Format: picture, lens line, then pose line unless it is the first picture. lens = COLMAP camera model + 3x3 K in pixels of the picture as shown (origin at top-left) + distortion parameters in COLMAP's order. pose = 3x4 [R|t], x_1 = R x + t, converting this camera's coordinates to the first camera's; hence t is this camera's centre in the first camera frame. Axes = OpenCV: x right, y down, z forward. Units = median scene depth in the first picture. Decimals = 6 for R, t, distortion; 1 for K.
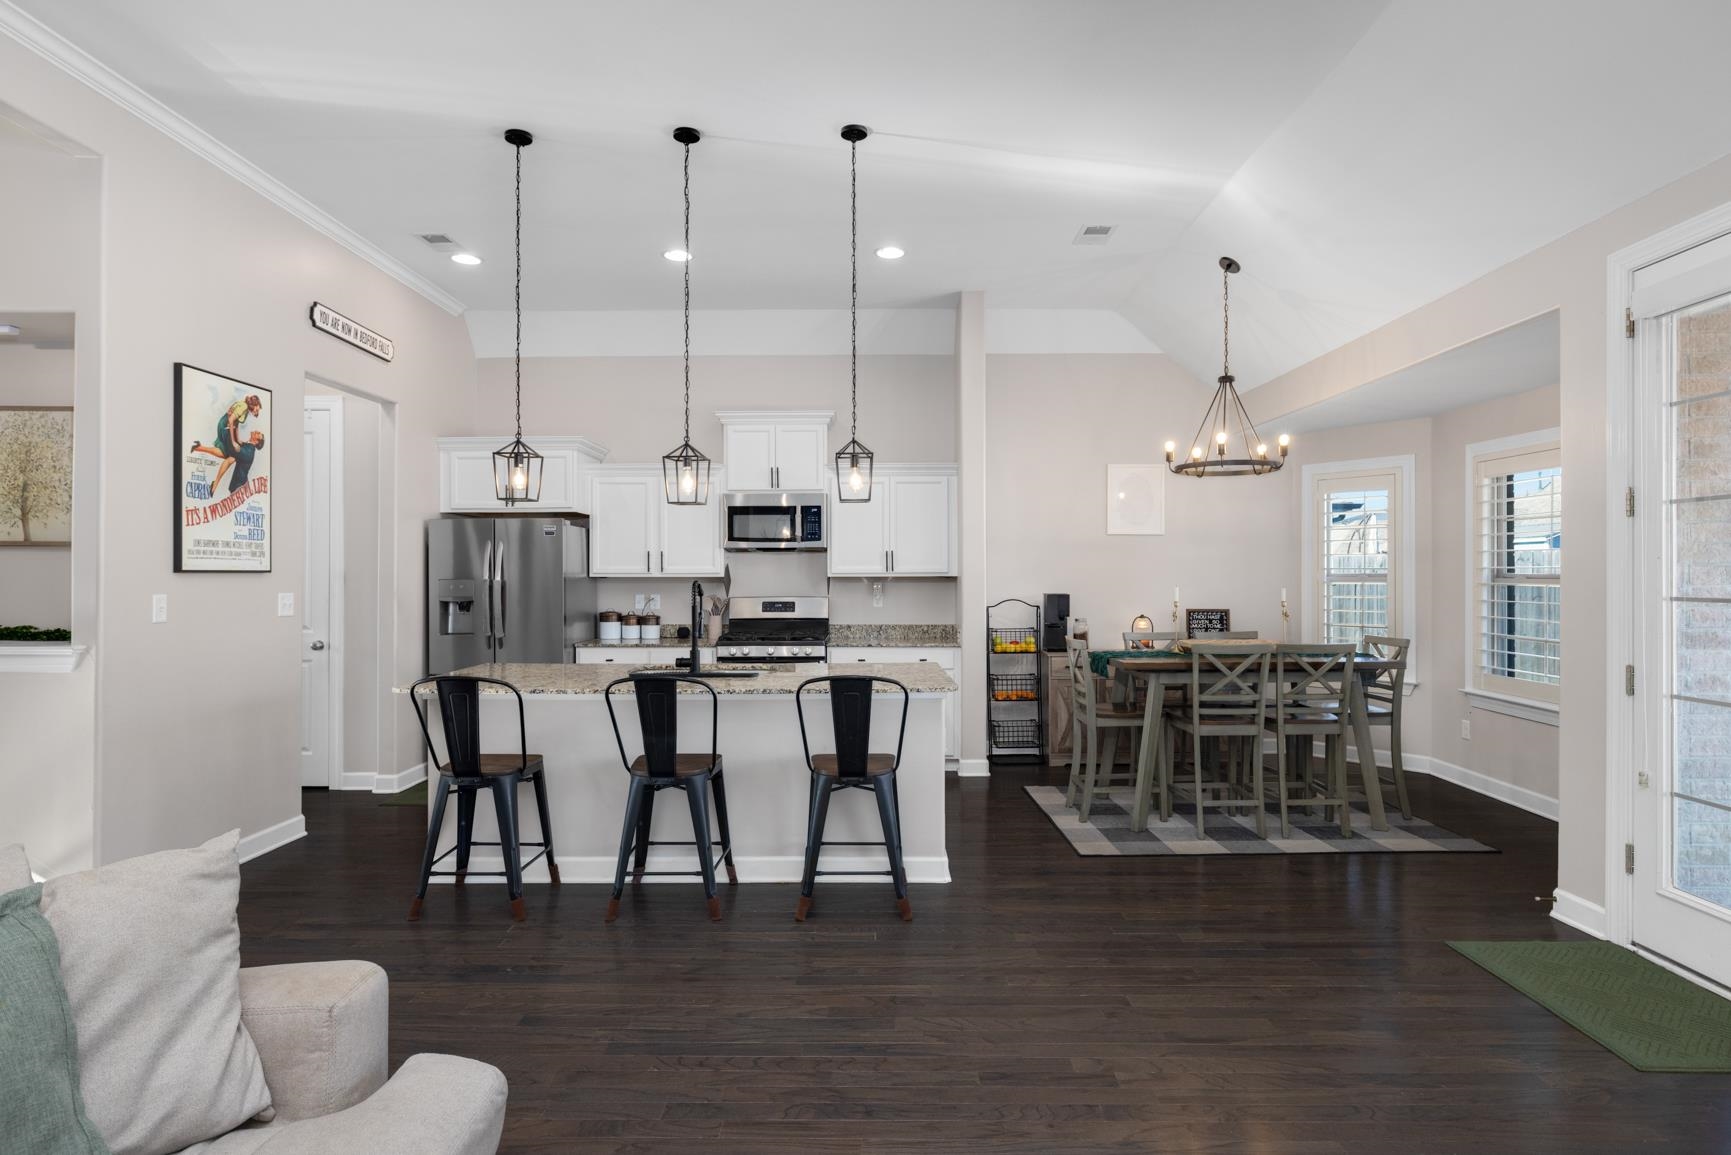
lens RADIAL K [[939.3, 0, 865.5], [0, 939.3, 577.5], [0, 0, 1]] dist [0.001163, -0.000286]
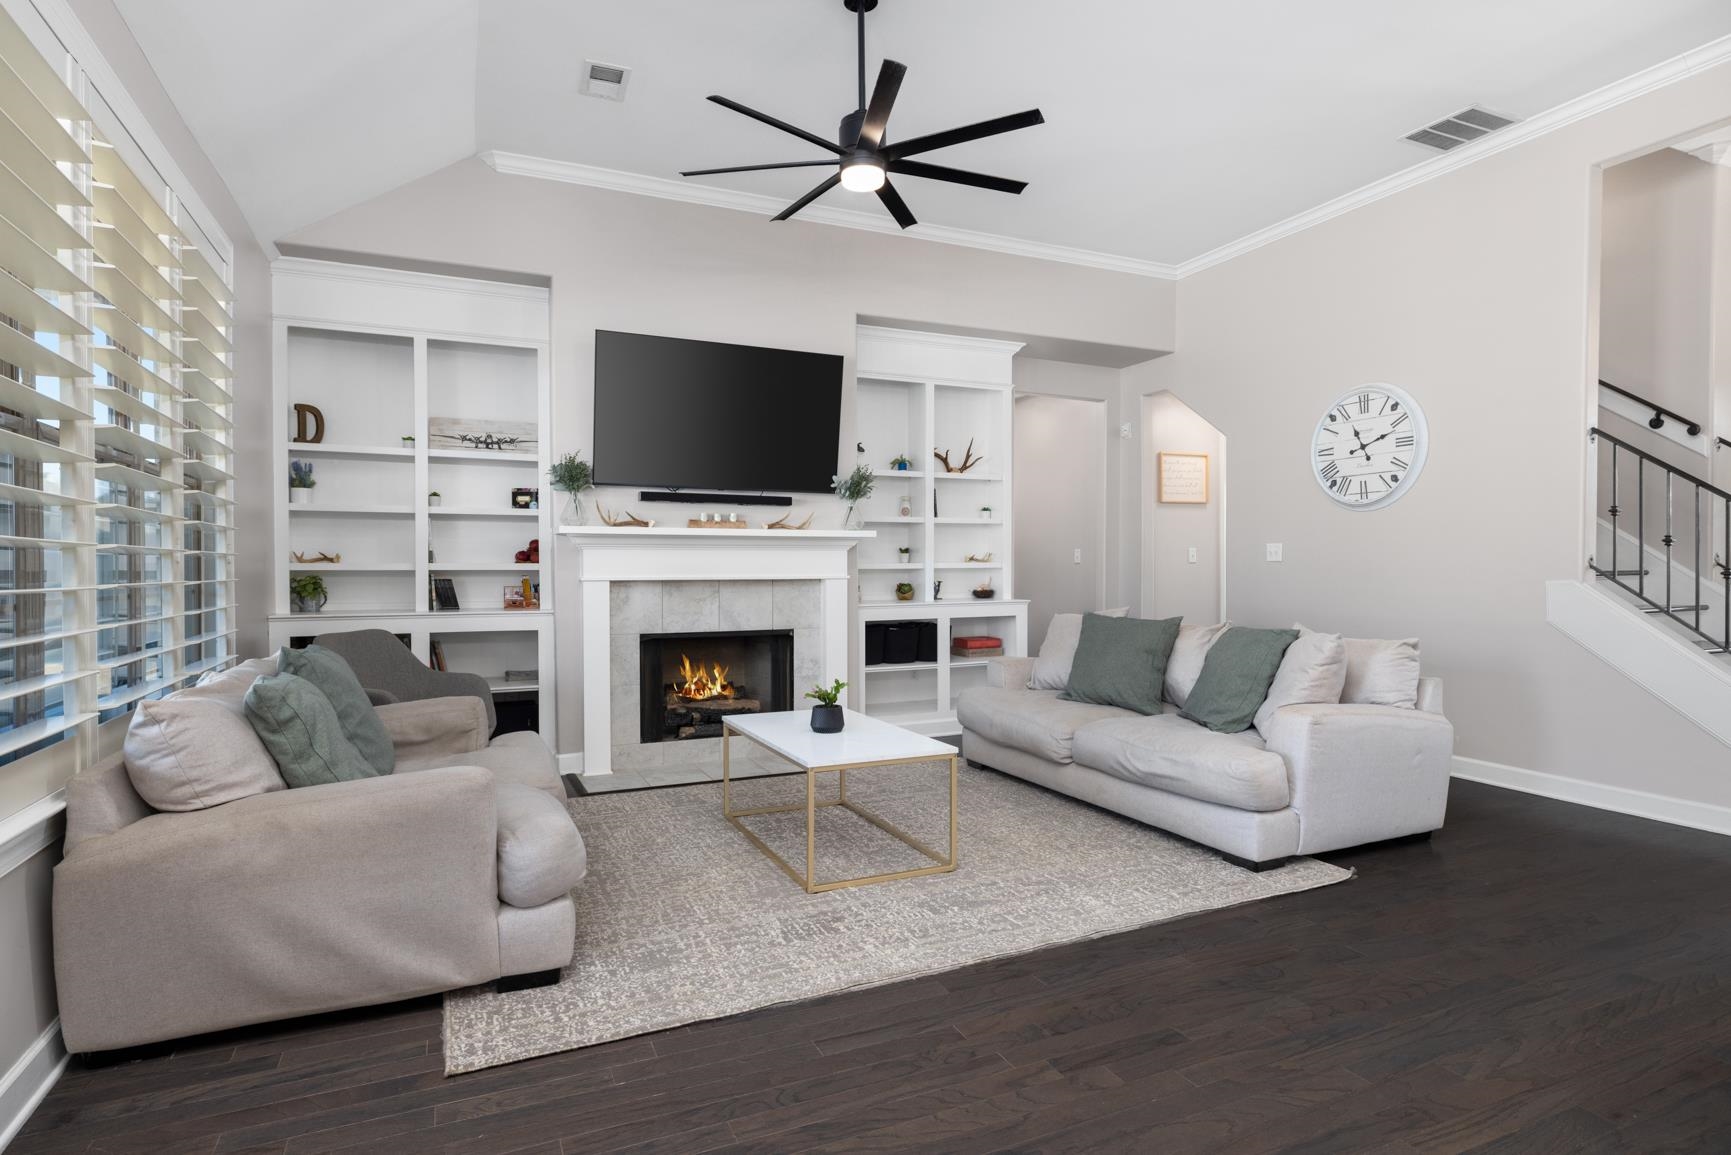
lens RADIAL K [[939.3, 0, 865.5], [0, 939.3, 577.5], [0, 0, 1]] dist [0.001163, -0.000286]
pose [[-0.909027, 0.003615, -0.416722, 0.776048], [0.001856, 0.999988, 0.004625, 0.092506], [0.416733, 0.003431, -0.909022, 1.703879]]
